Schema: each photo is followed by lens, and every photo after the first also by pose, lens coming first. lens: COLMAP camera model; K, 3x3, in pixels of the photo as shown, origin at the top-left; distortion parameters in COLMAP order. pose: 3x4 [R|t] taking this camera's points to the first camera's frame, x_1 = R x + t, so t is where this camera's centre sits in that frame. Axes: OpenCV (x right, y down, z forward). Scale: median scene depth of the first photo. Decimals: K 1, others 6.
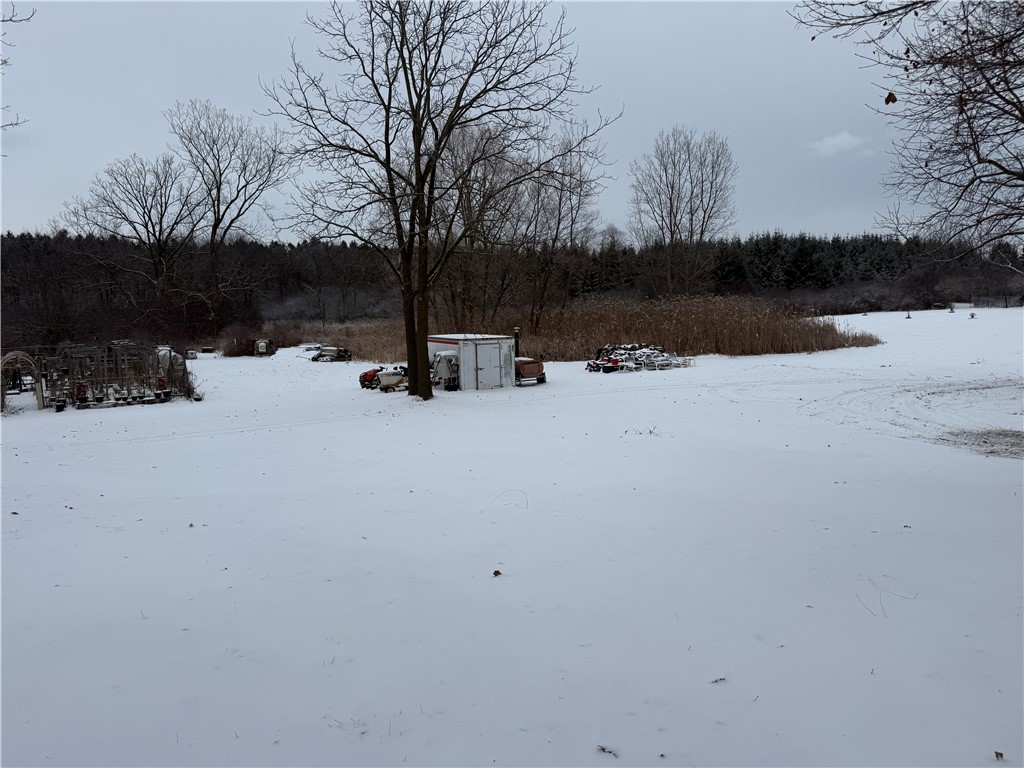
lens RADIAL K [[729.2, 0, 512.6], [0, 729.2, 386.8], [0, 0, 1]] dist [0.003202, 0.000077]
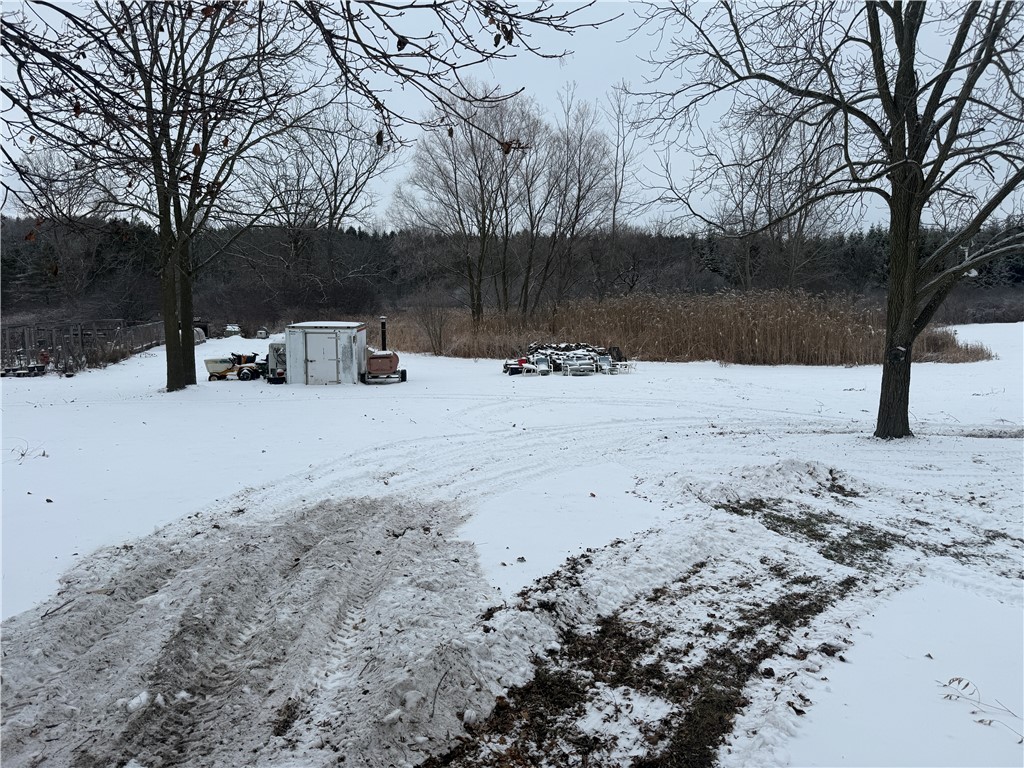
lens RADIAL K [[729.2, 0, 511.8], [0, 729.2, 381.0], [0, 0, 1]] dist [0.003202, 0.000077]
pose [[0.964655, 0.064279, -0.255557, 0.348215], [-0.064088, 0.997903, 0.009082, -0.020127], [0.255604, 0.007617, 0.966751, 0.173200]]
